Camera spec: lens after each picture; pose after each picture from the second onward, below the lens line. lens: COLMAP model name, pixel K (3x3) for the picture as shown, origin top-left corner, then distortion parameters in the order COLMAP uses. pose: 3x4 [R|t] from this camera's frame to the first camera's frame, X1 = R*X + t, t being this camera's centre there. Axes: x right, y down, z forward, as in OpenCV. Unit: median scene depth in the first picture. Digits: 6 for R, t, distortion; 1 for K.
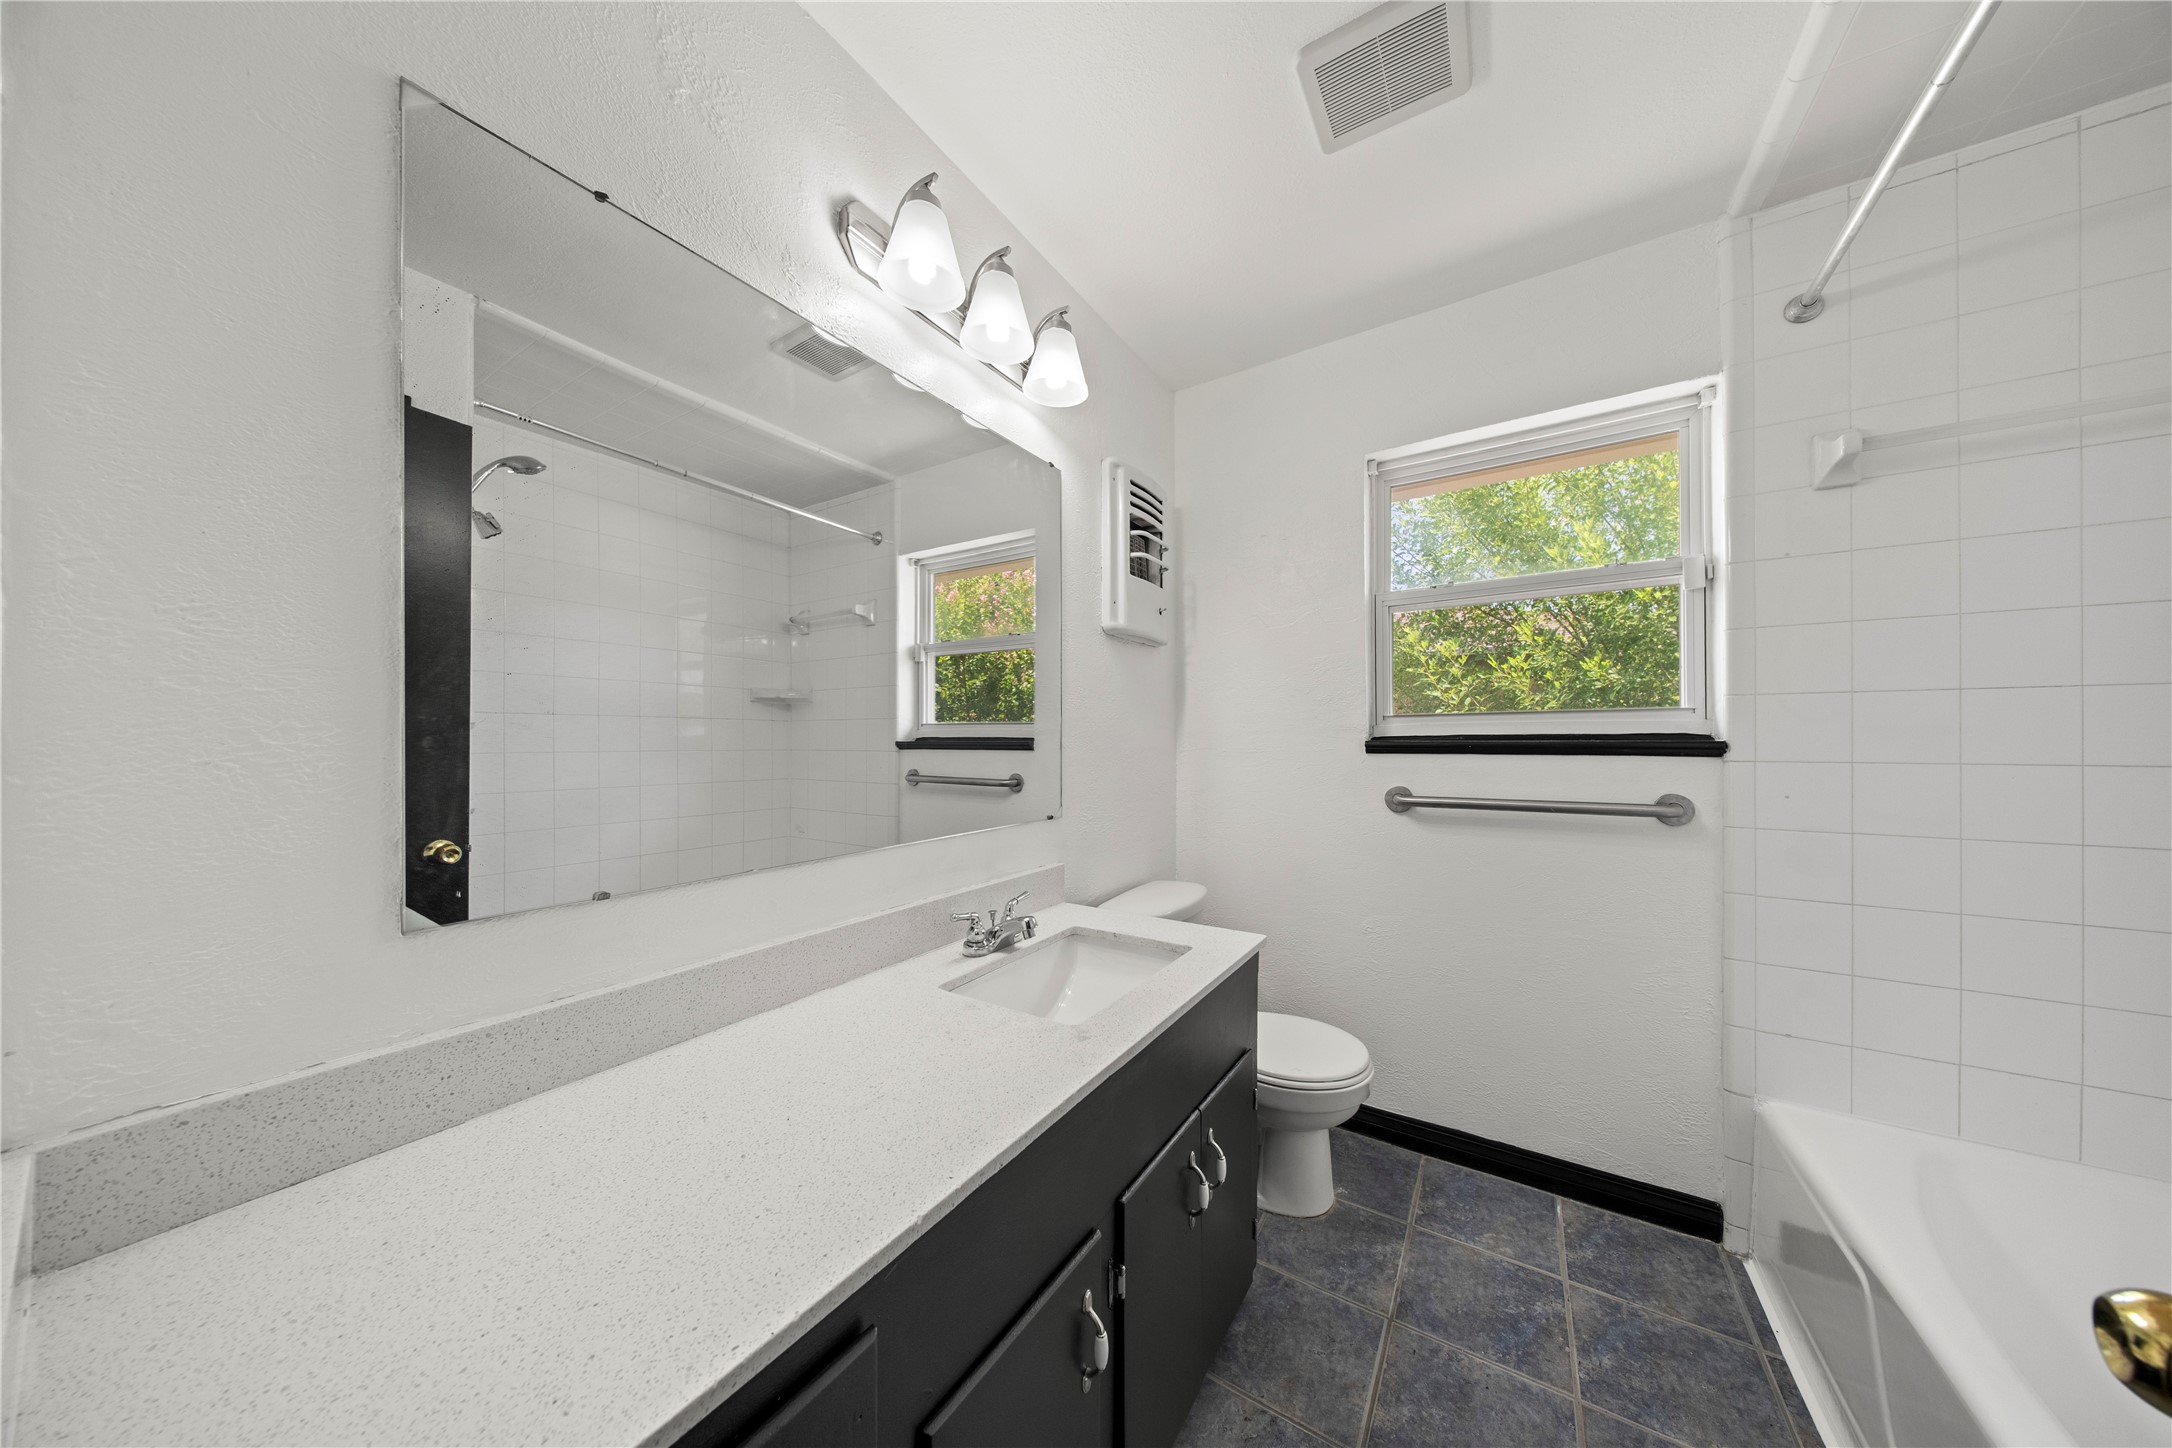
lens RADIAL K [[653.4, 0, 1088.3], [0, 653.4, 735.2], [0, 0, 1]] dist [0.010346, -0.004074]
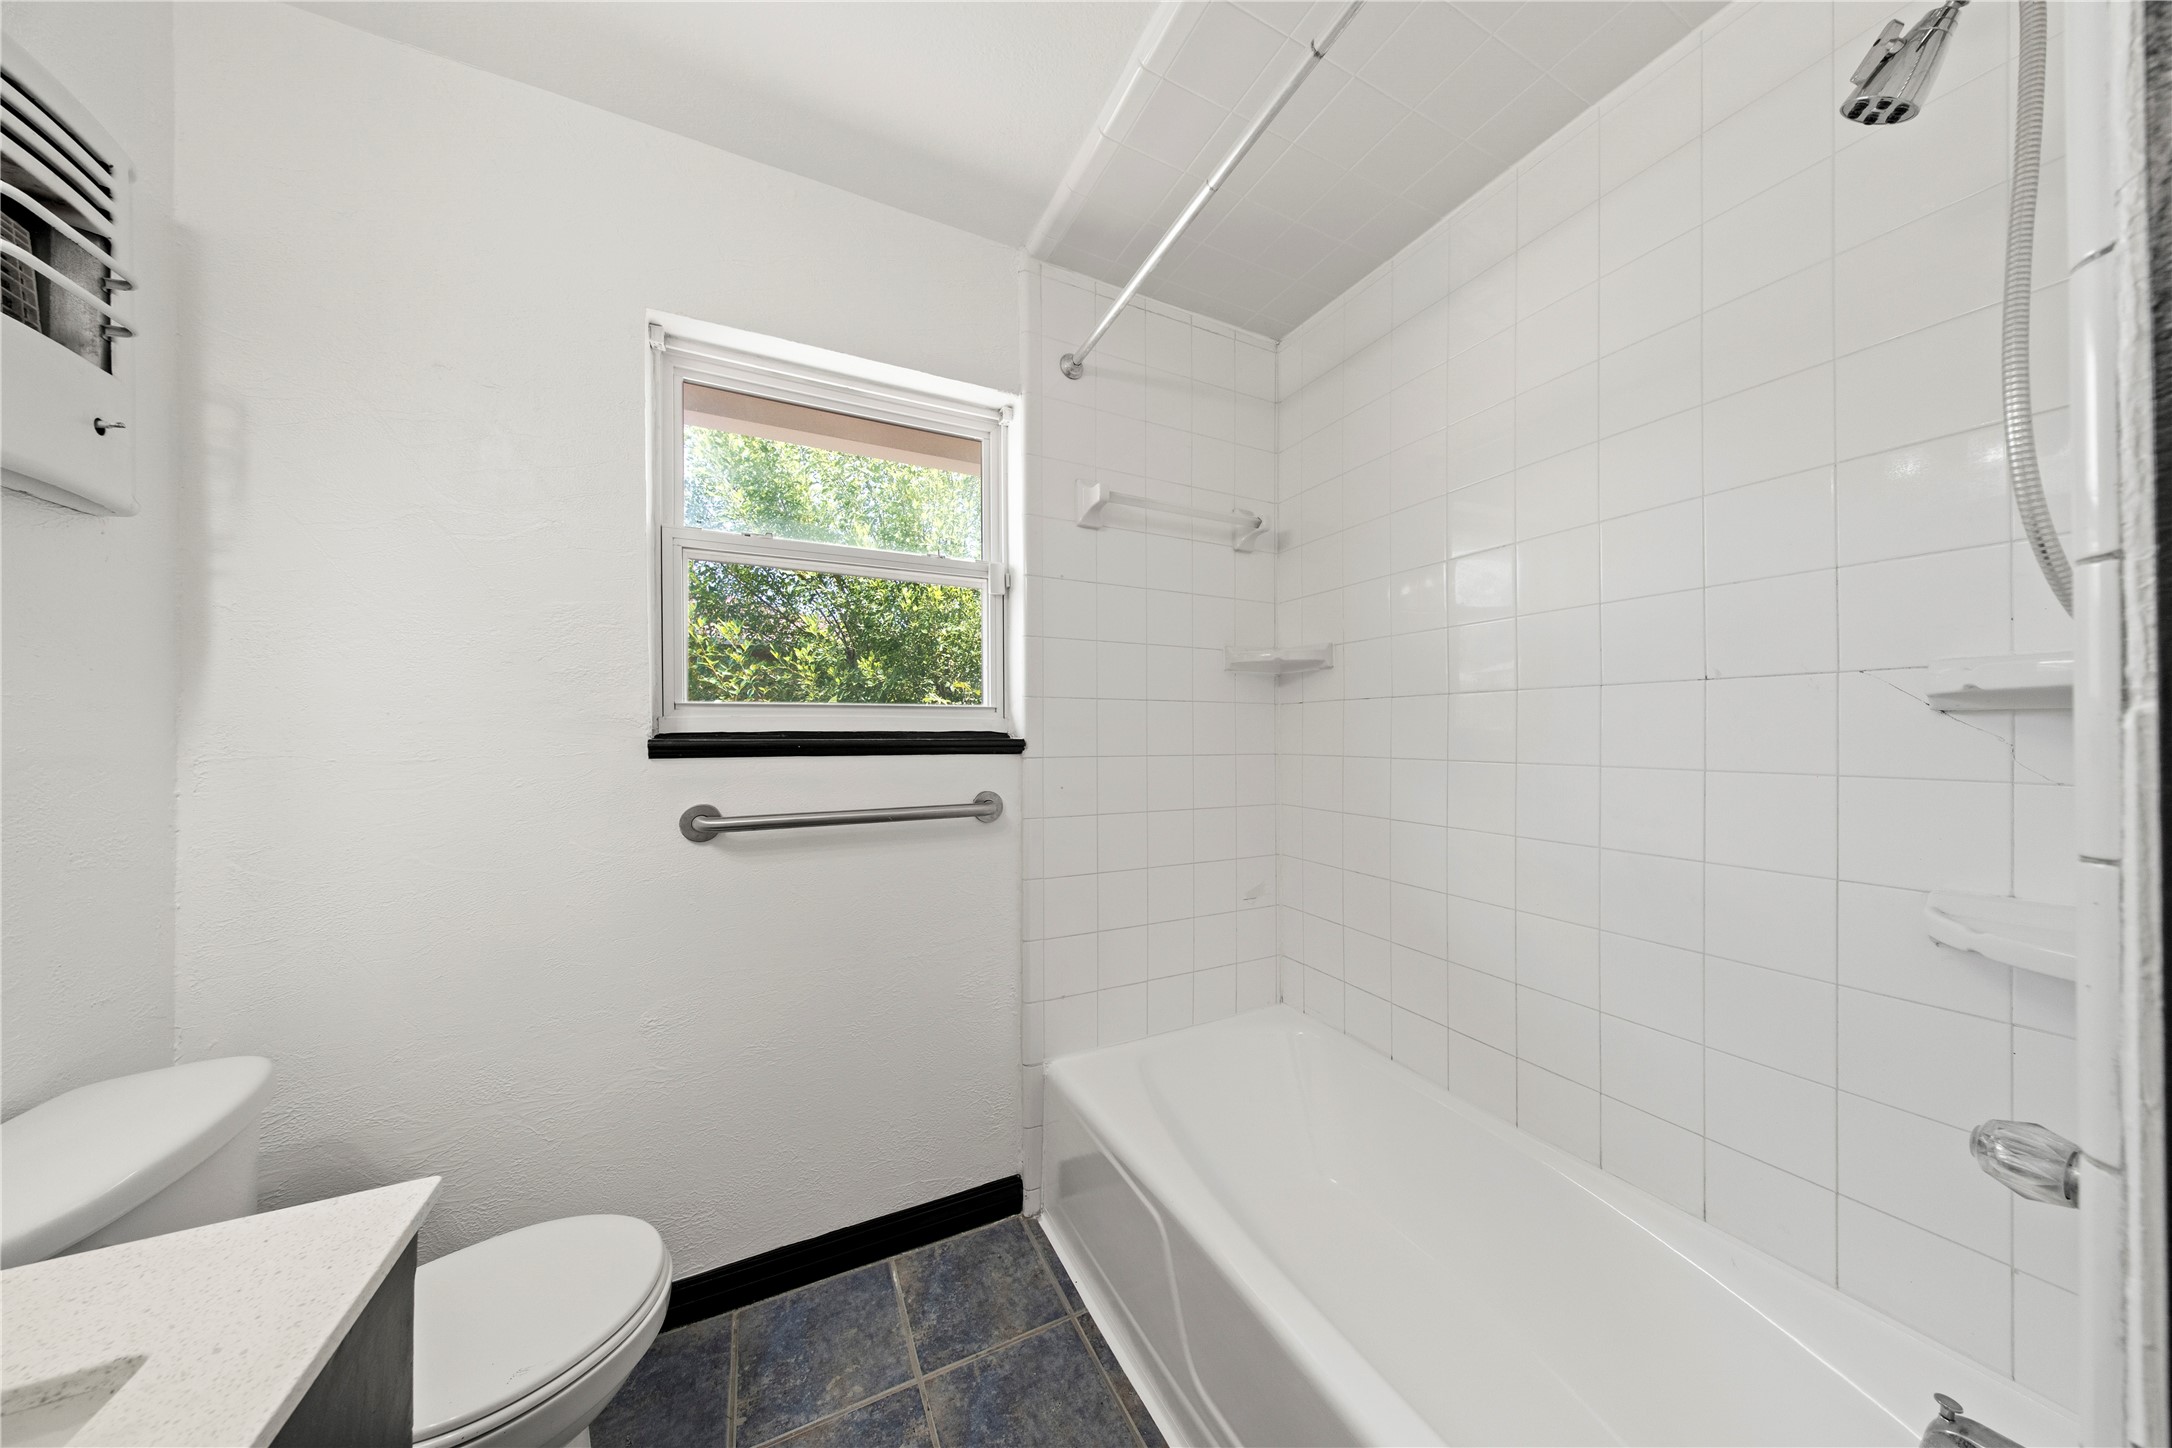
lens RADIAL K [[653.4, 0, 1088.3], [0, 653.4, 735.2], [0, 0, 1]] dist [0.010346, -0.004074]
pose [[0.506528, -0.000531, 0.862223, 0.095520], [-0.007963, 0.999954, 0.005294, -0.004208], [-0.862187, -0.009547, 0.506500, 0.349256]]
